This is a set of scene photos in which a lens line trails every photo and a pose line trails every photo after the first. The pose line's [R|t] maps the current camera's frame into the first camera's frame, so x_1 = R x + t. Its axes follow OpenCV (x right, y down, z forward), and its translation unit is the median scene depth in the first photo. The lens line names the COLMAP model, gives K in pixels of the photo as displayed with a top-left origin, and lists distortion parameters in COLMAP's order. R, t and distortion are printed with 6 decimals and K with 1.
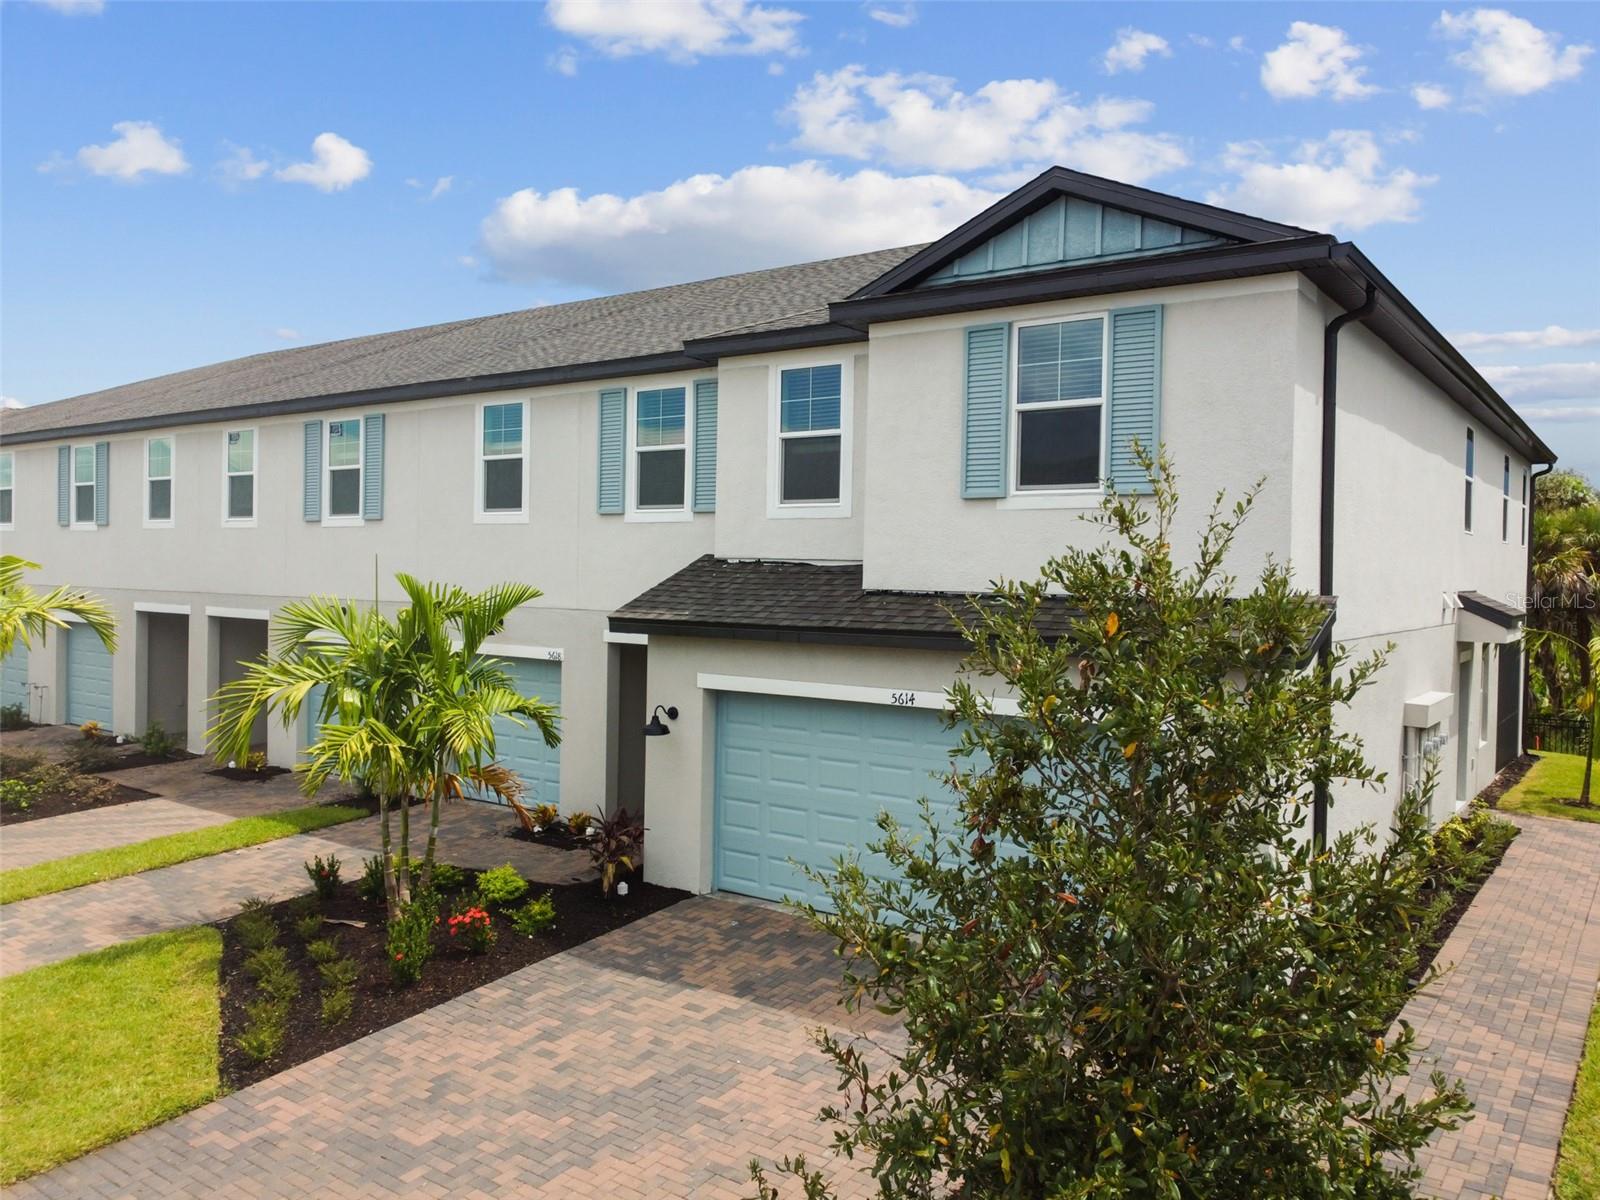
lens RADIAL K [[1138.6, 0, 793.5], [0, 1138.6, 595.0], [0, 0, 1]] dist [0.070082, -0.078596]
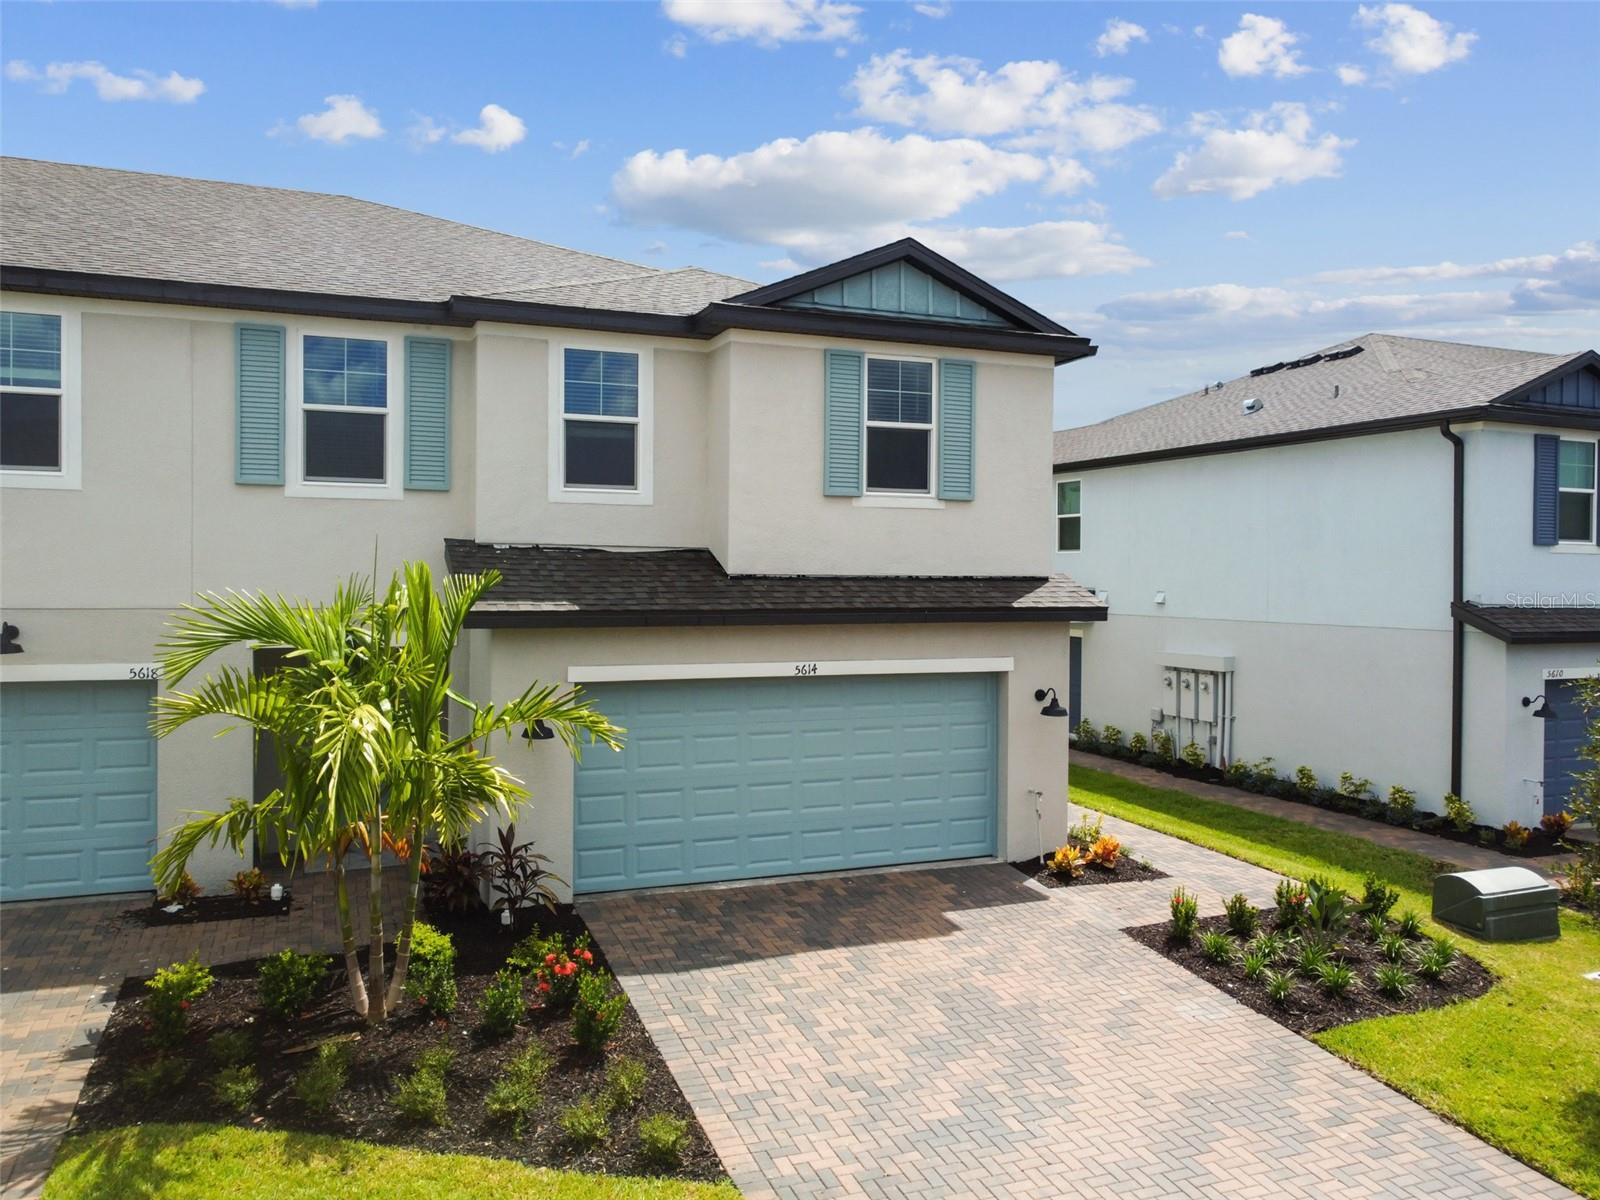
lens RADIAL K [[1109.9, 0, 800.0], [0, 1109.9, 600.0], [0, 0, 1]] dist [0.037015, -0.000181]
pose [[0.592133, -0.030752, 0.805253, -0.746278], [0.018211, 0.999527, 0.024780, -0.005759], [-0.805634, -0.000009, 0.592413, 0.327980]]
